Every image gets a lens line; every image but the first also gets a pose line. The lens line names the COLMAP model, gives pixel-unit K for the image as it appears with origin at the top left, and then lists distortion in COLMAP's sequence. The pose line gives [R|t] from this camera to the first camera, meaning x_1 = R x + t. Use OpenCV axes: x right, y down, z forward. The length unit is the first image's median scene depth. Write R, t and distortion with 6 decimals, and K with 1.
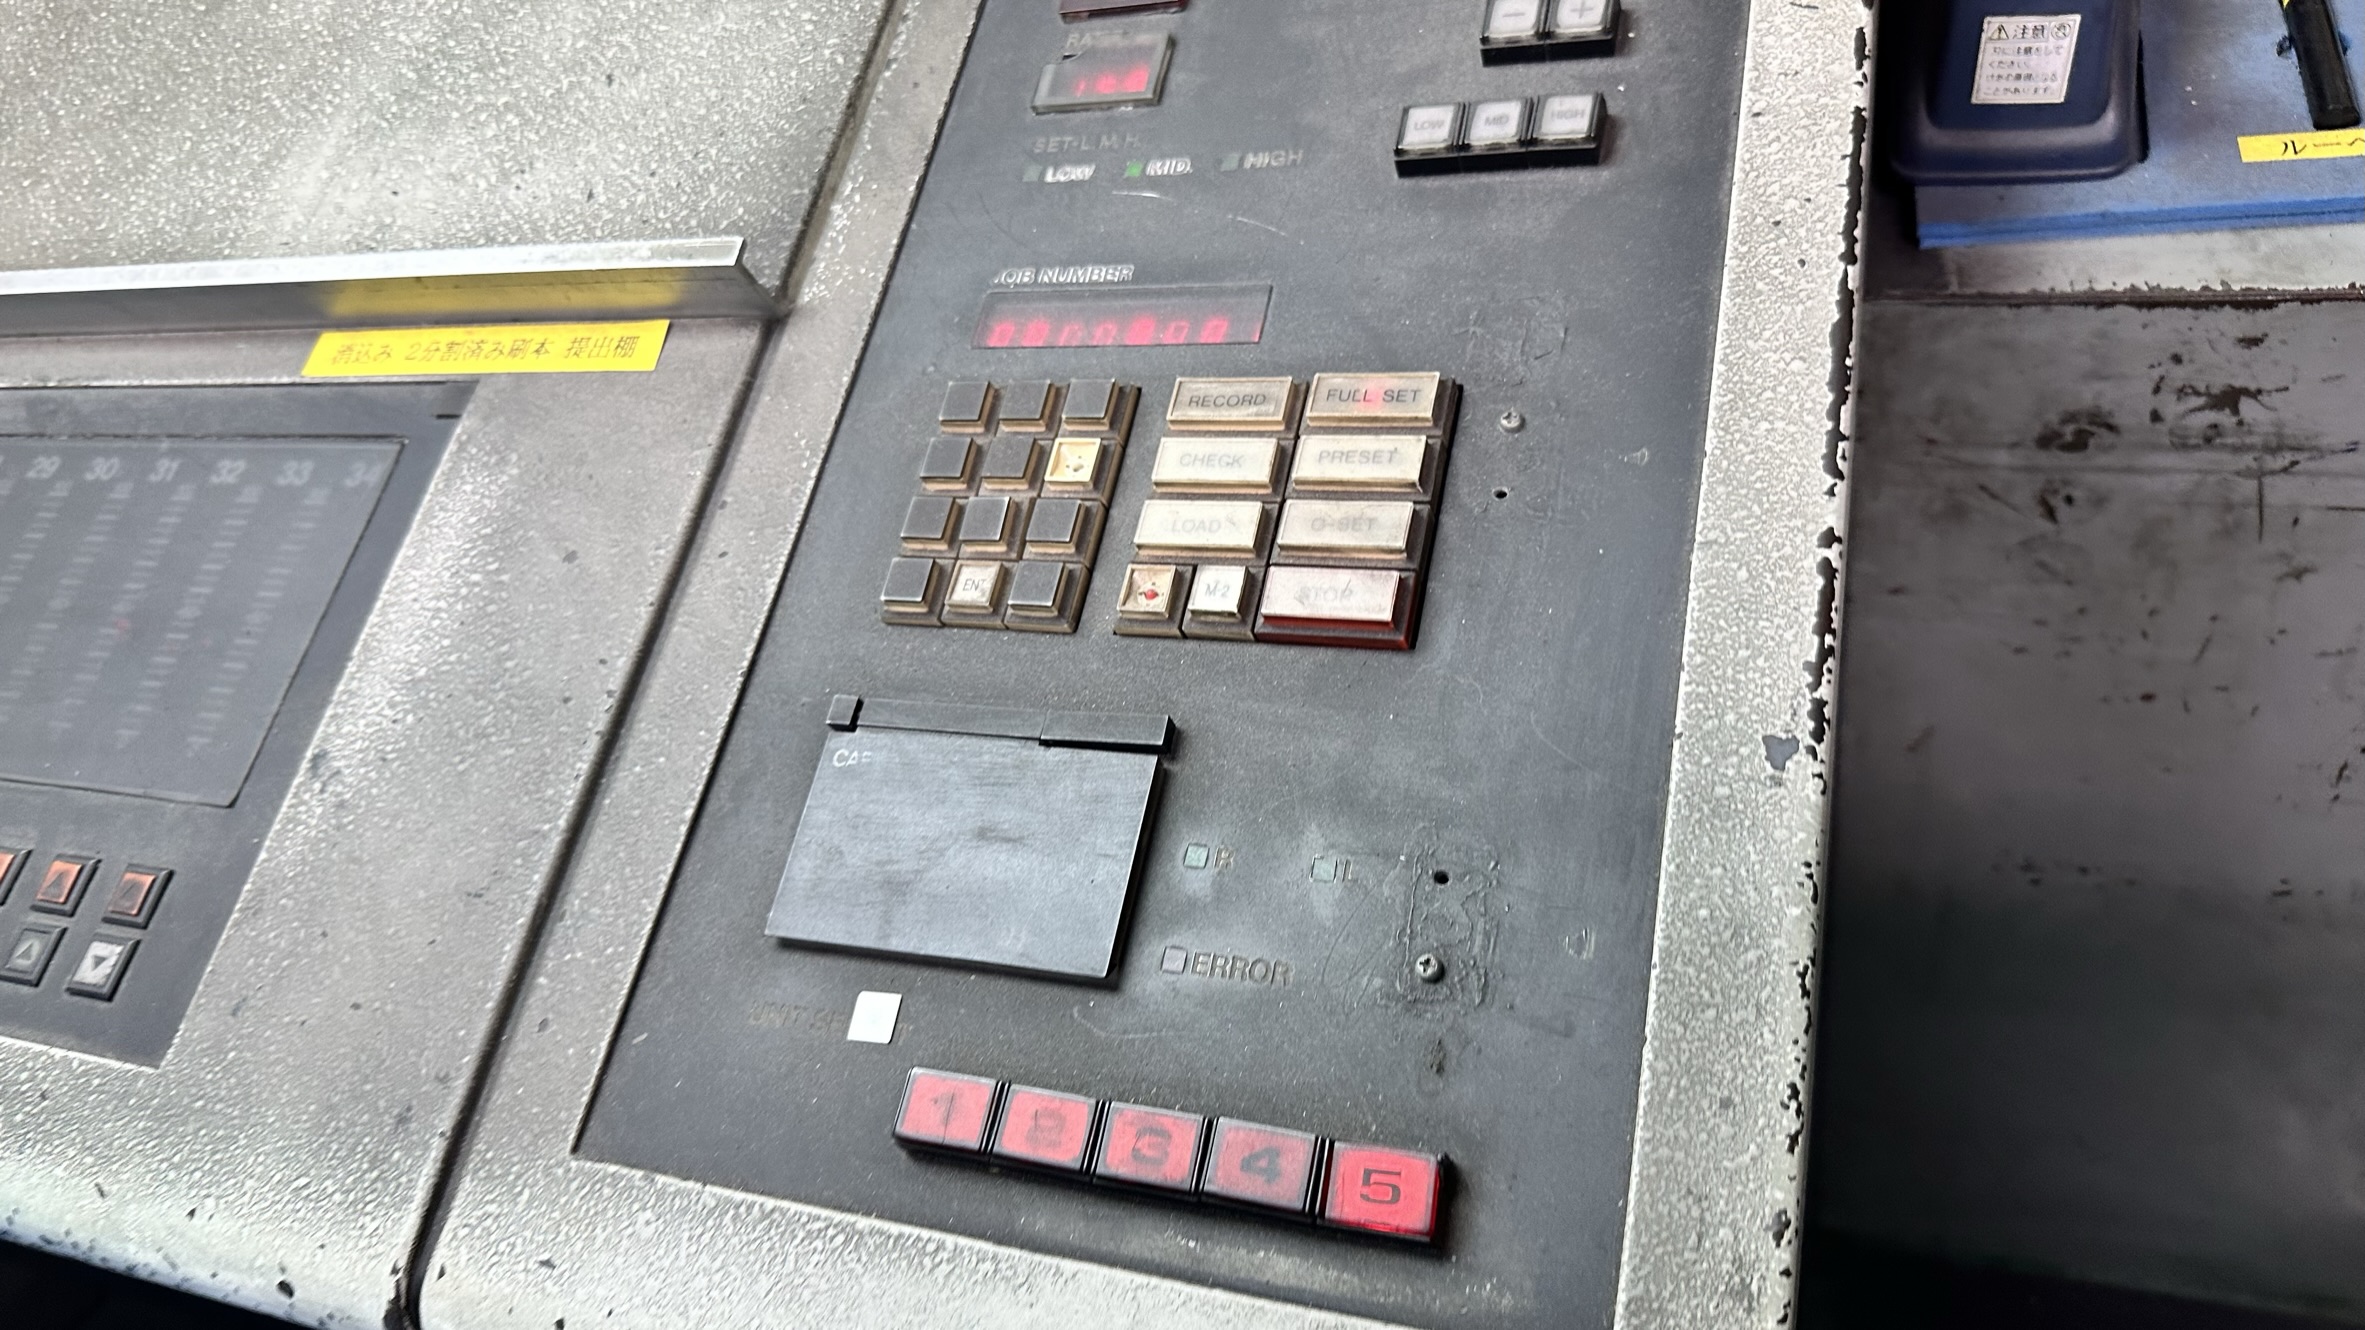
lens RADIAL K [[1641.9, 0, 1153.8], [0, 1641.9, 667.4], [0, 0, 1]] dist [0.120720, -0.207964]
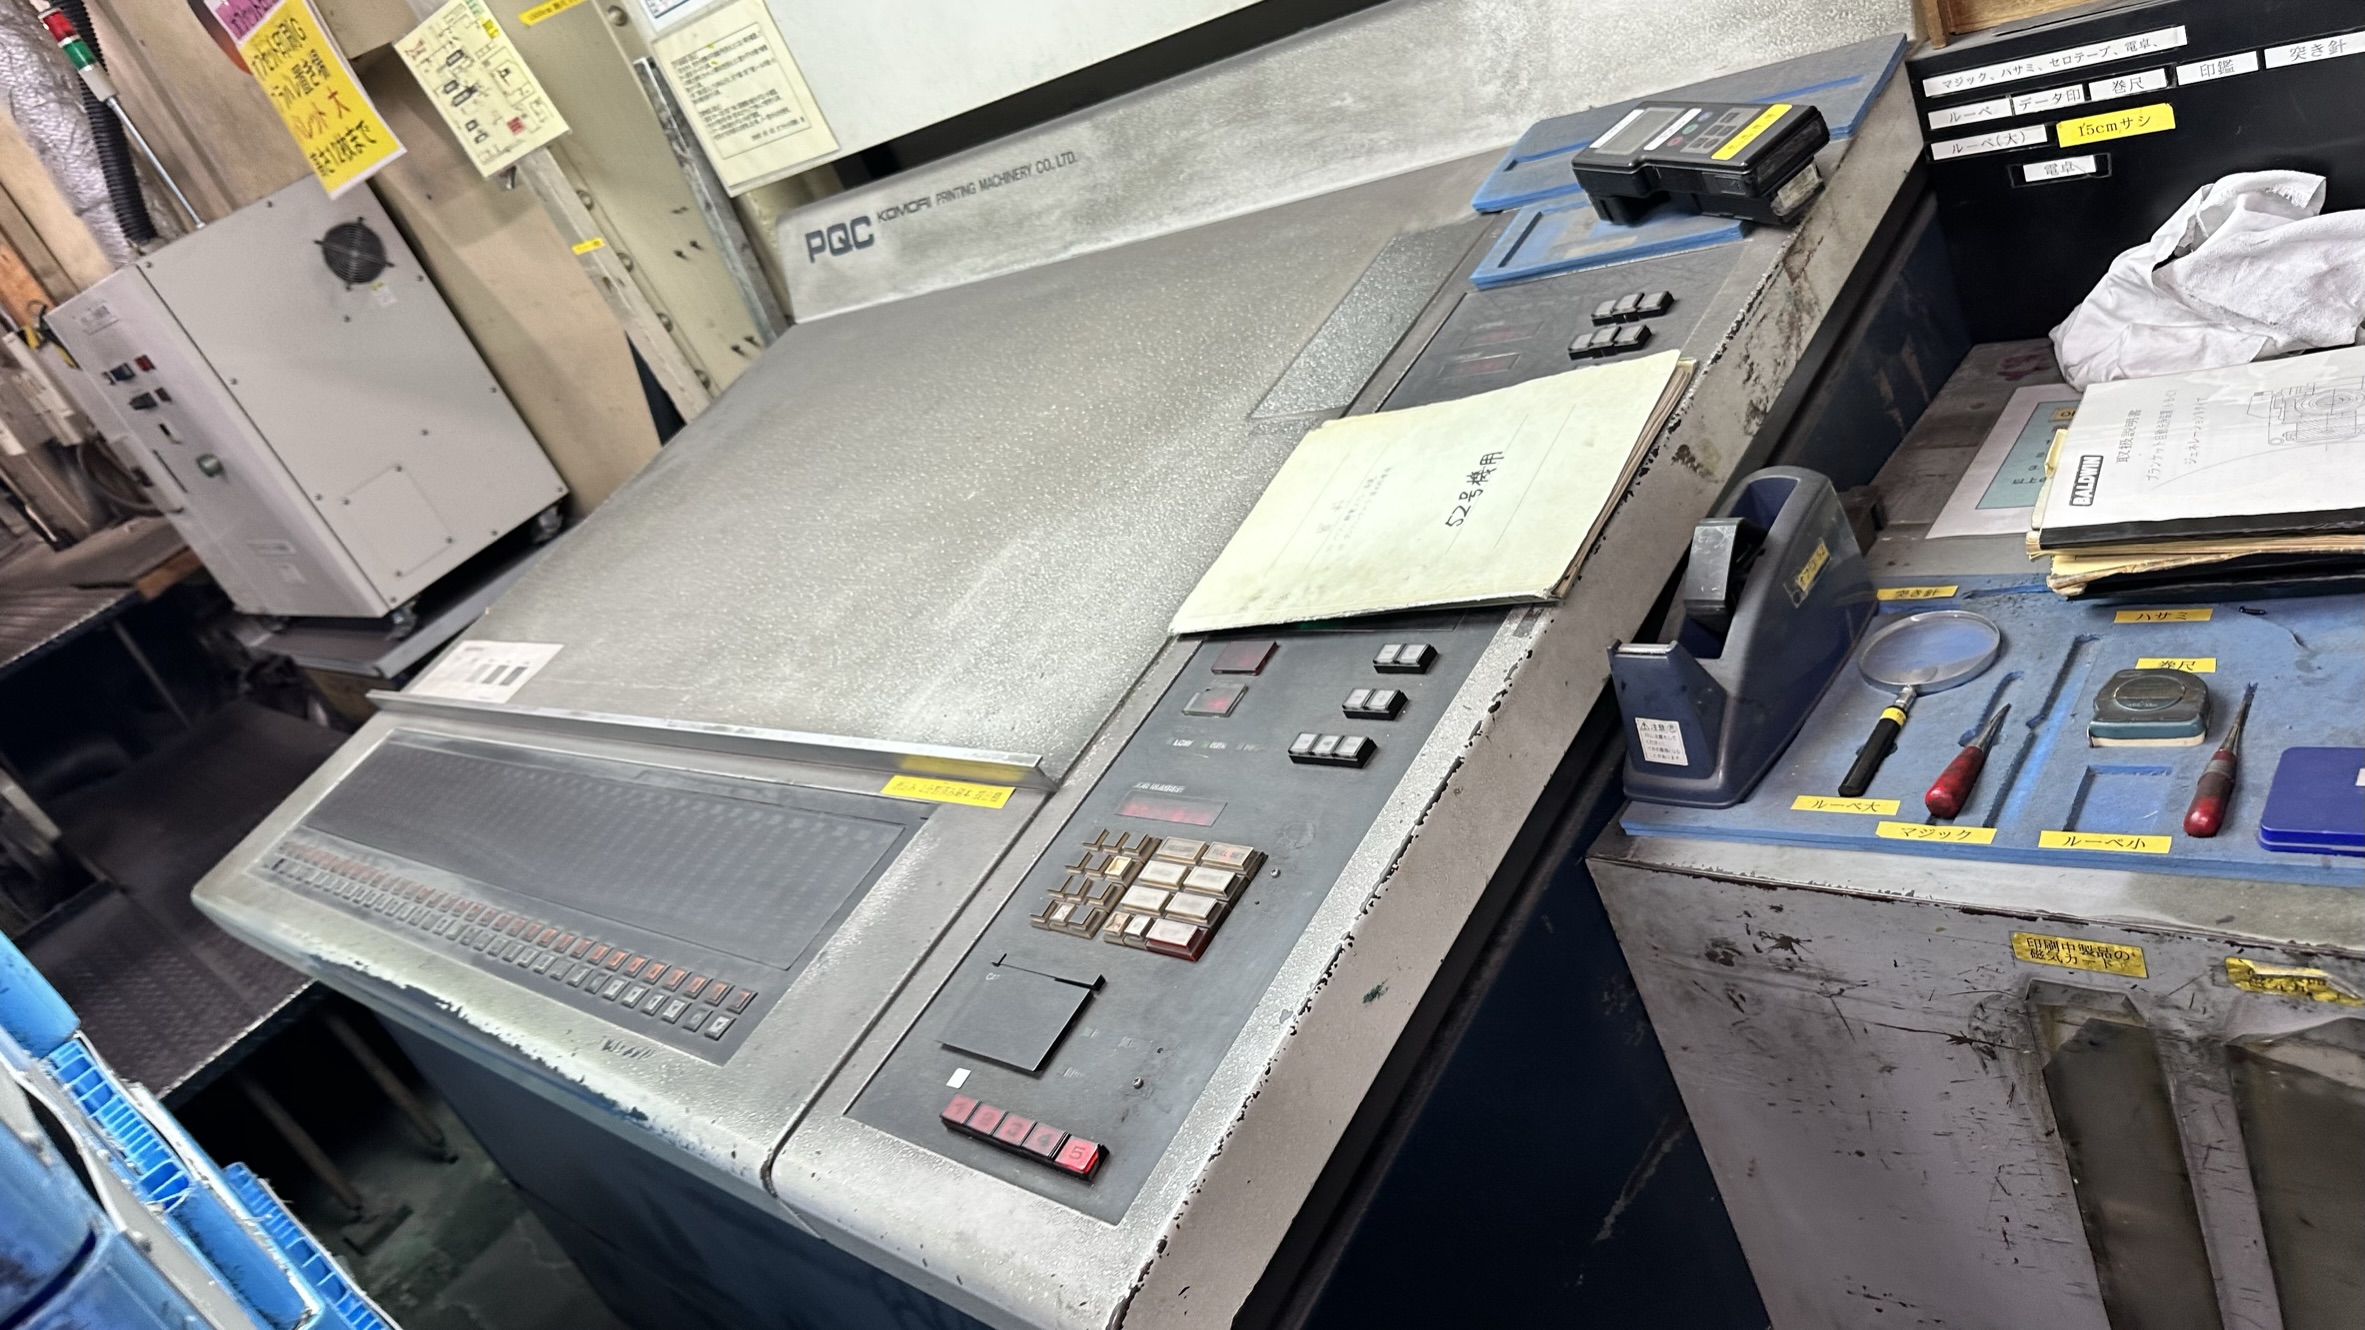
lens RADIAL K [[1641.9, 0, 1153.8], [0, 1641.9, 667.4], [0, 0, 1]] dist [0.120720, -0.207964]
pose [[0.897247, 0.089432, -0.432376, 0.842219], [-0.212273, 0.946046, -0.244822, 0.140095], [0.387153, 0.311447, 0.867821, -0.904461]]
